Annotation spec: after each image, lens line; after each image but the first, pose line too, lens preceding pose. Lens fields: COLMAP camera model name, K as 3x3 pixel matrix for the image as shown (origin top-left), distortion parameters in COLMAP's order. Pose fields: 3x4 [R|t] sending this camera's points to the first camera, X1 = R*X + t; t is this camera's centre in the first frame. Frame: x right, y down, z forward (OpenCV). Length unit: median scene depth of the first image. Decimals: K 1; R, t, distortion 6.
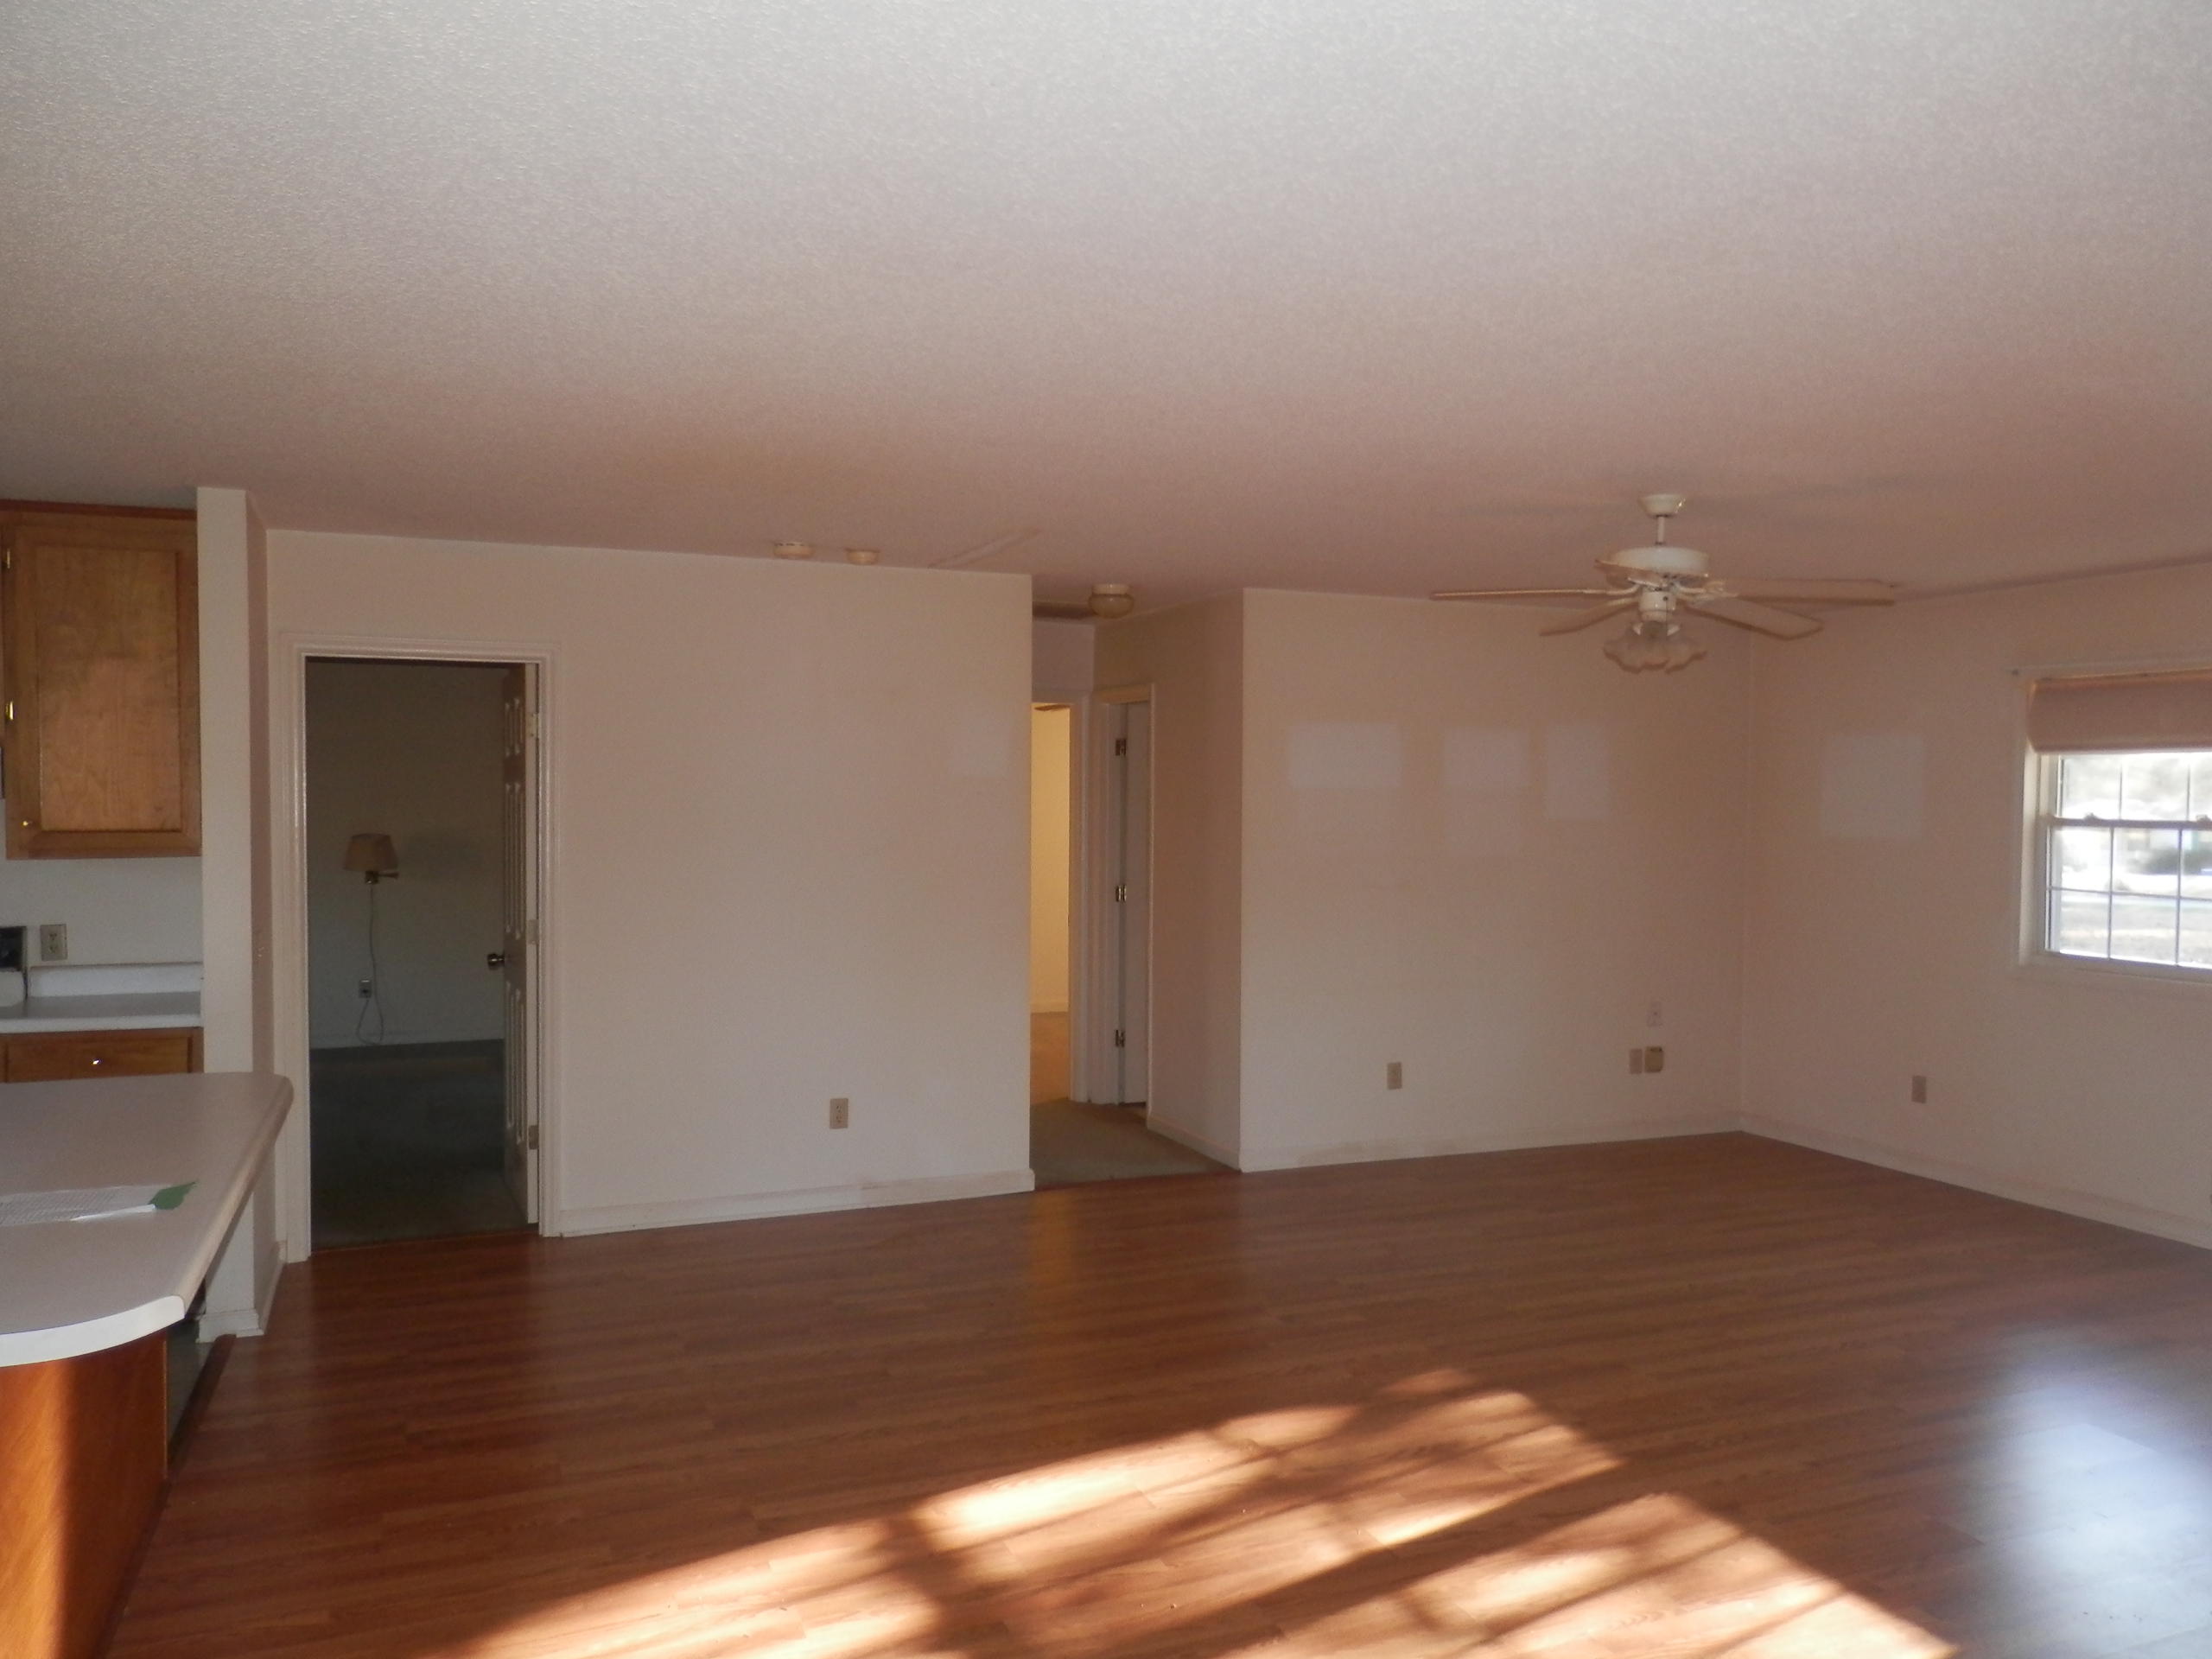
lens RADIAL K [[1642.9, 0, 1111.3], [0, 1642.9, 824.9], [0, 0, 1]] dist [-0.000509, 0.003871]
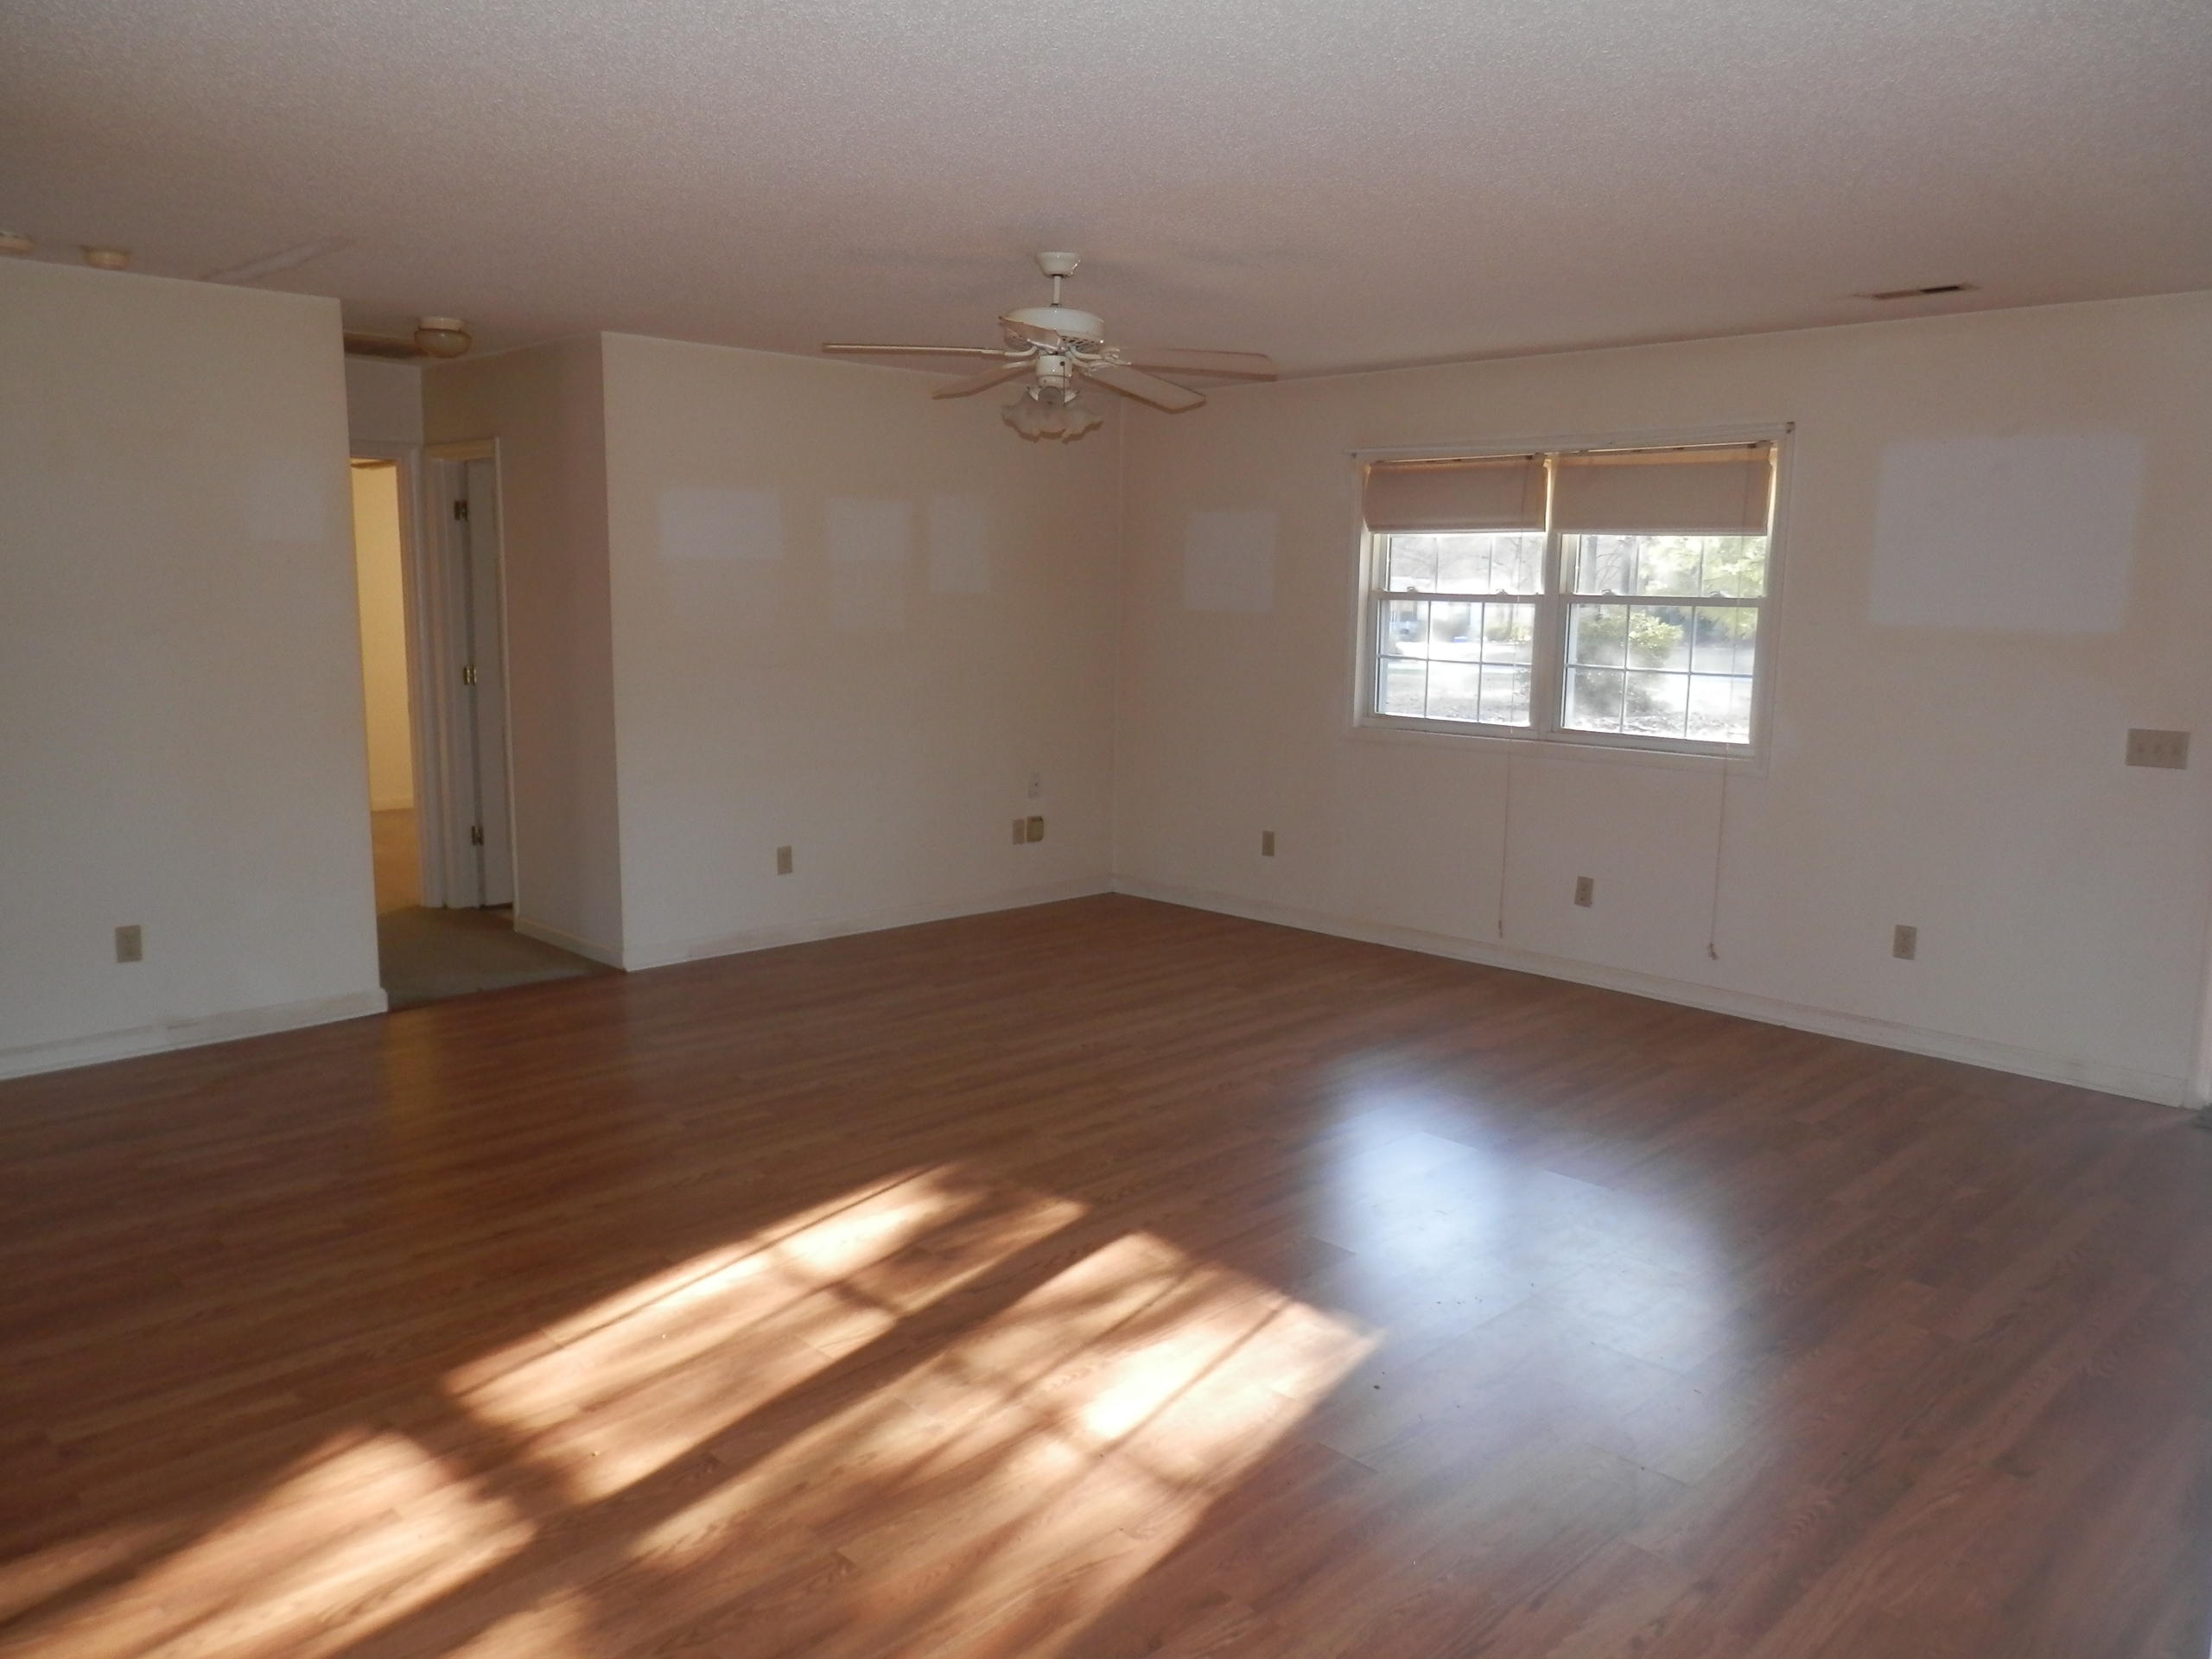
lens RADIAL K [[1642.9, 0, 1111.3], [0, 1642.9, 824.9], [0, 0, 1]] dist [-0.000509, 0.003871]
pose [[0.927348, -0.051961, 0.370576, -0.007921], [0.001184, 0.990715, 0.135953, 0.000616], [-0.374199, -0.125637, 0.918798, 0.045129]]
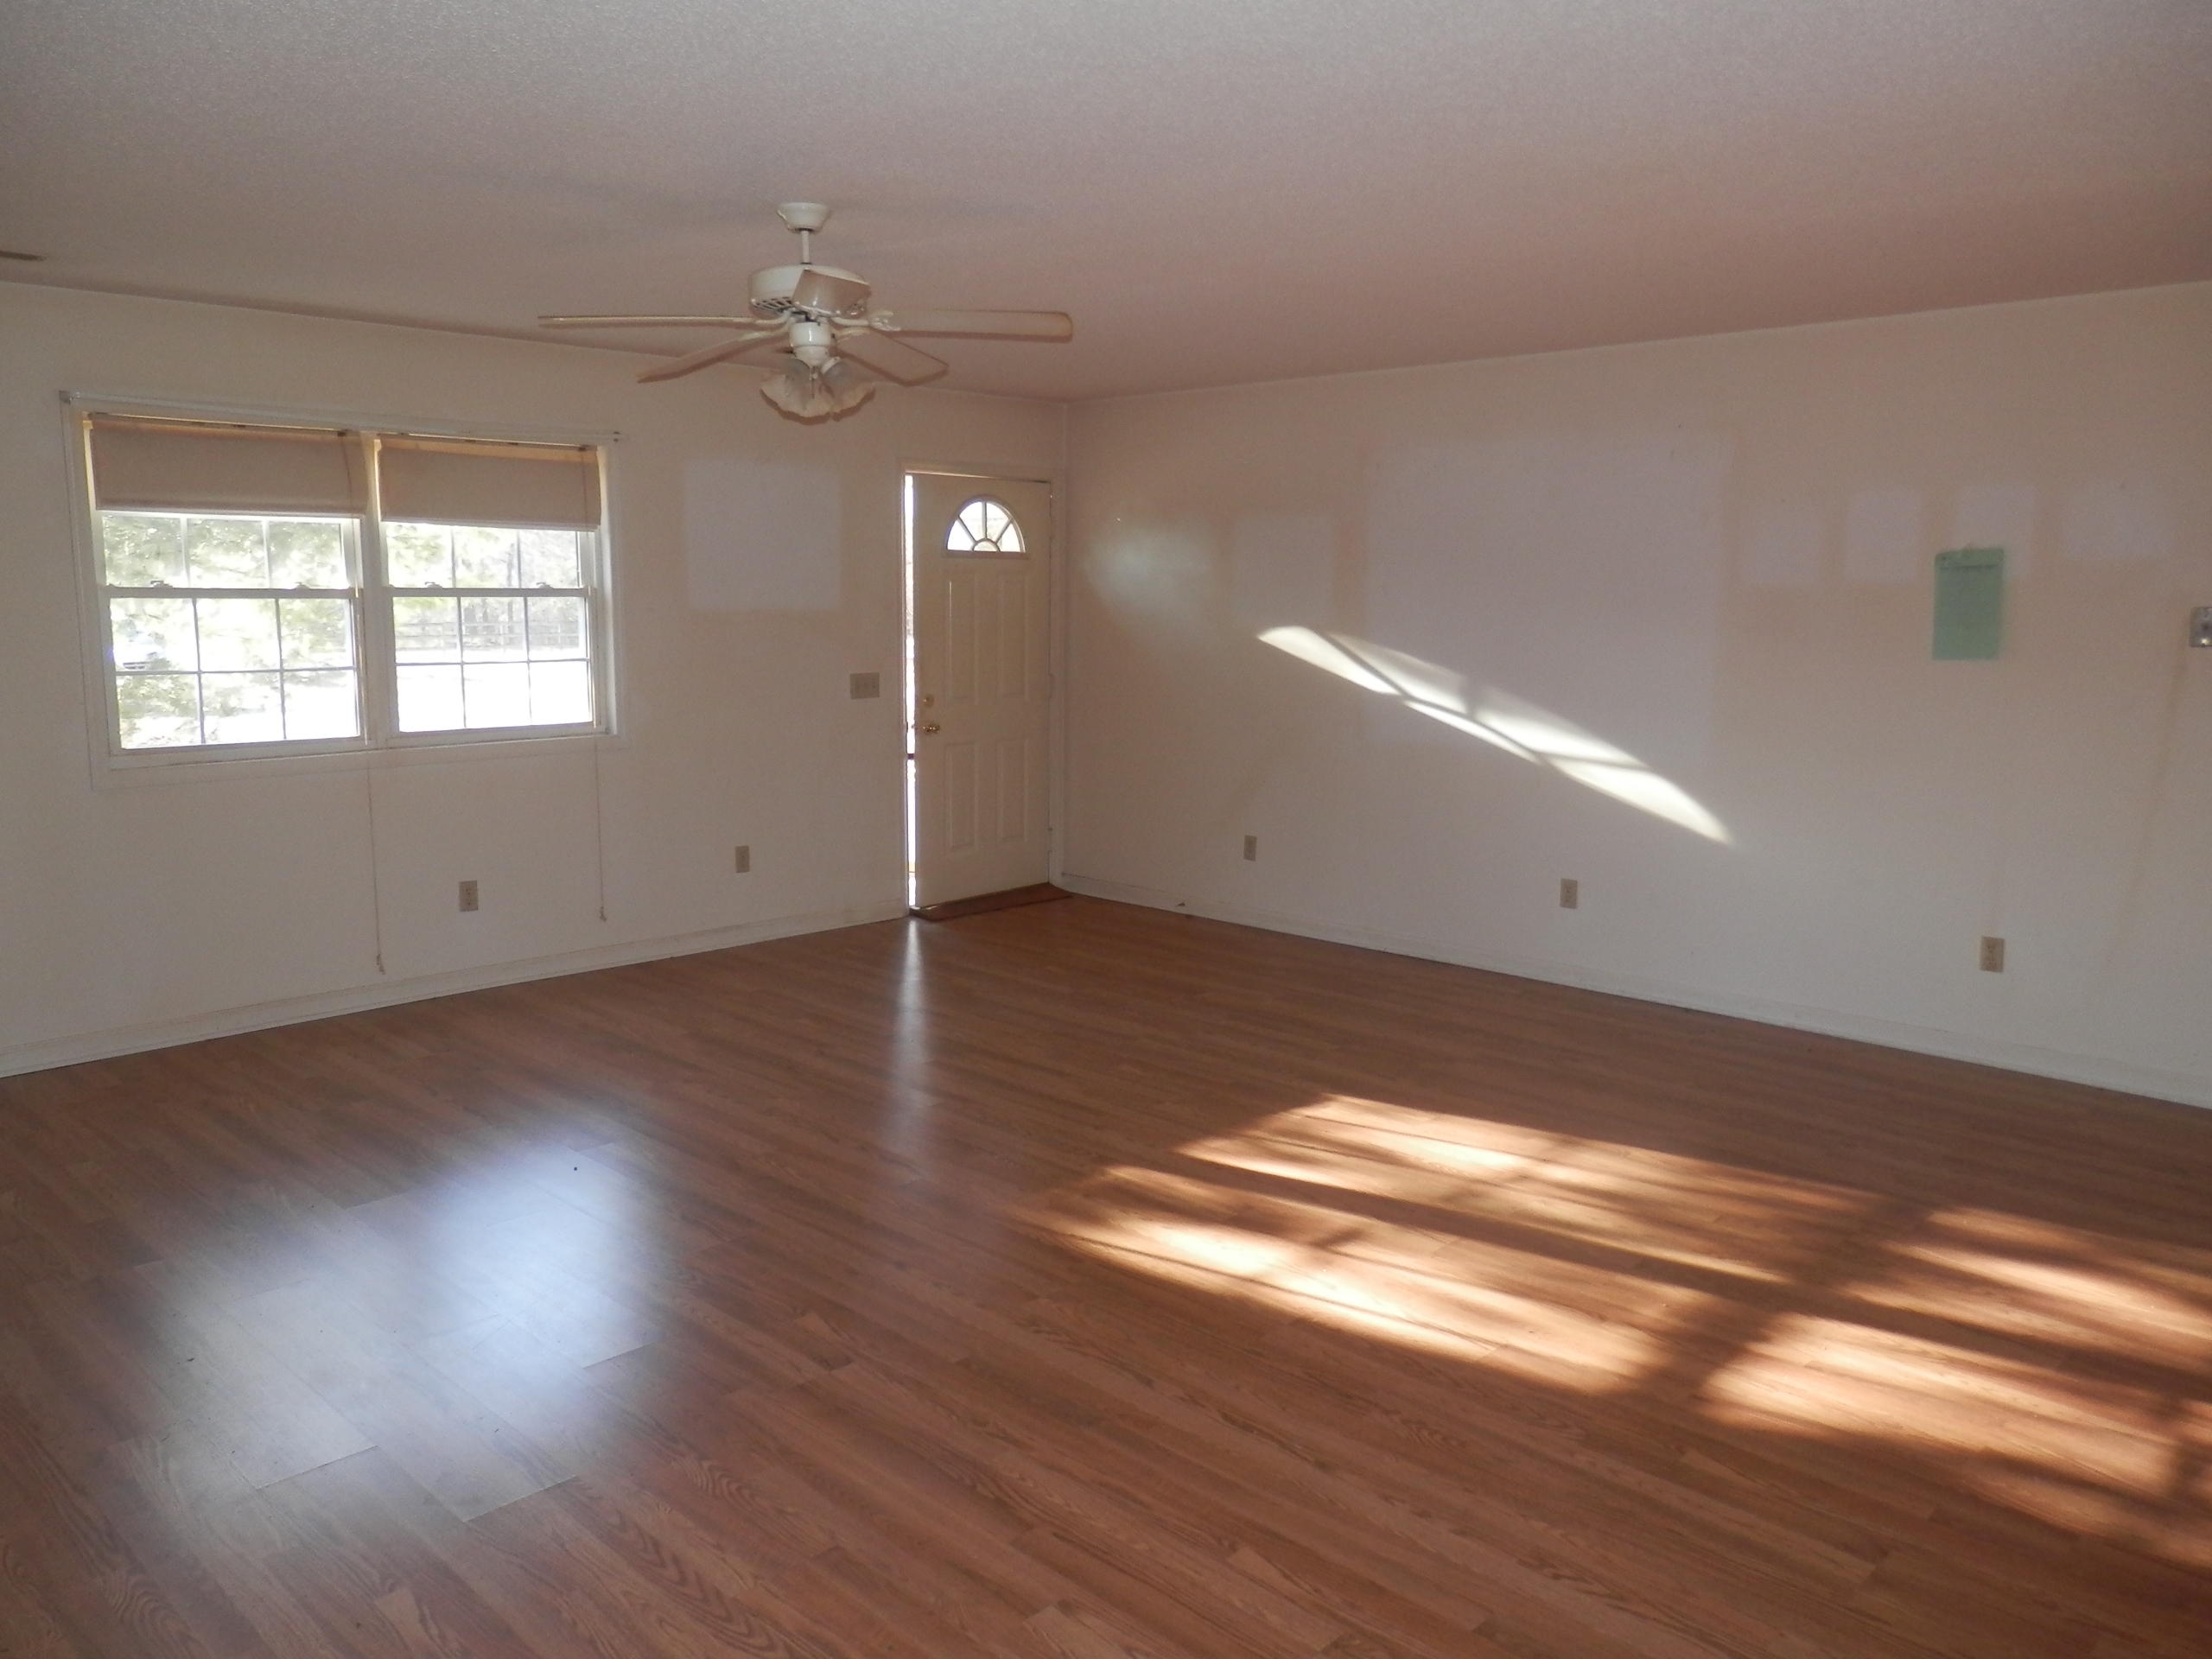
lens RADIAL K [[1642.9, 0, 1111.3], [0, 1642.9, 824.9], [0, 0, 1]] dist [-0.000509, 0.003871]
pose [[-0.384093, -0.143600, 0.912059, -0.406151], [0.007853, 0.987287, 0.158751, -0.014409], [-0.923261, 0.068137, -0.378083, 0.902034]]
